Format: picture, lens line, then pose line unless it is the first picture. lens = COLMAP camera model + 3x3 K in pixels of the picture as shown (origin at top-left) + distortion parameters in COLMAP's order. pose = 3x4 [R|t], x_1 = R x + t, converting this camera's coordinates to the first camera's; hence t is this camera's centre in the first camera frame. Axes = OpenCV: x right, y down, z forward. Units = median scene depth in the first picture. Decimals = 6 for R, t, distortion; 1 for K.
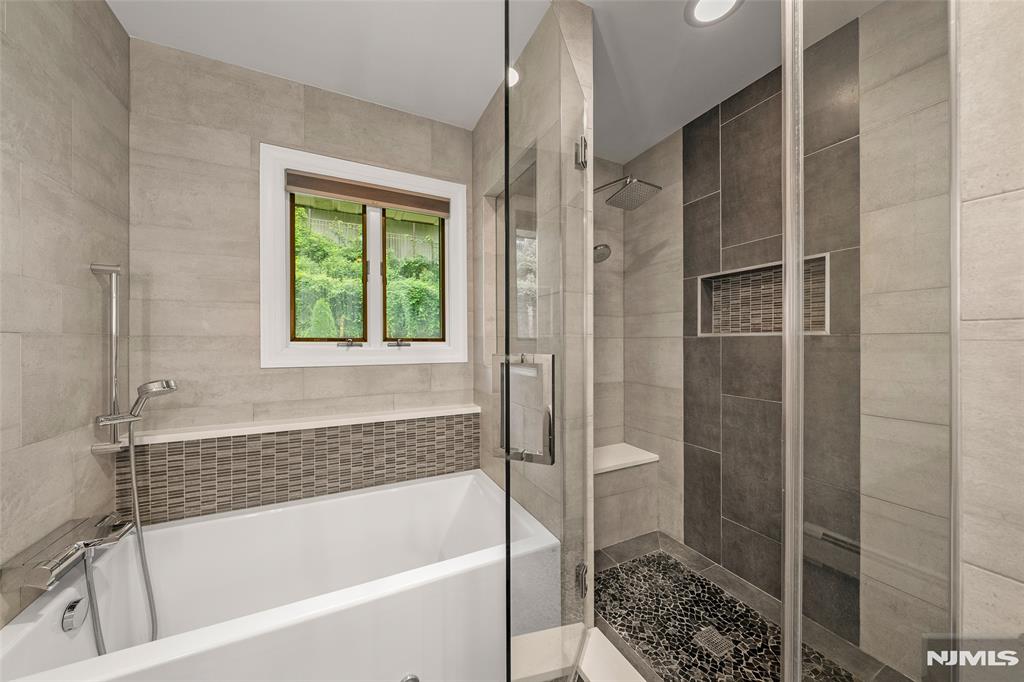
lens RADIAL K [[352.3, 0, 513.4], [0, 352.3, 343.2], [0, 0, 1]] dist [-0.000832, -0.000181]
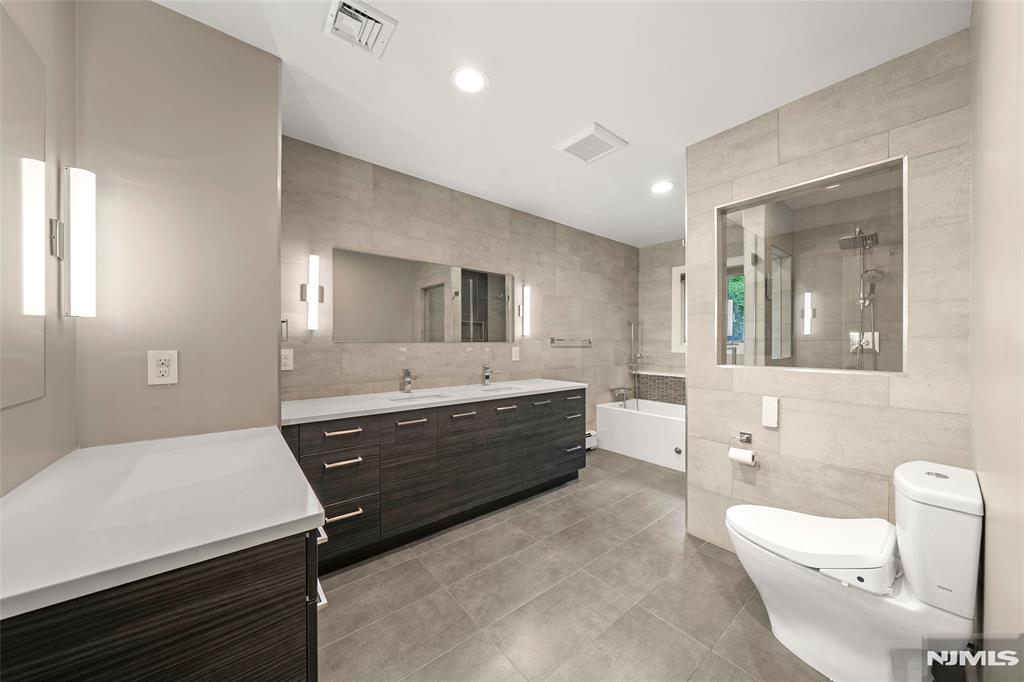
lens RADIAL K [[352.3, 0, 509.9], [0, 352.3, 343.8], [0, 0, 1]] dist [-0.000832, -0.000181]
pose [[0.216893, 0.001746, -0.976194, 1.760957], [-0.005823, 0.999983, 0.000495, 0.011745], [0.976178, 0.005578, 0.216900, -0.833041]]
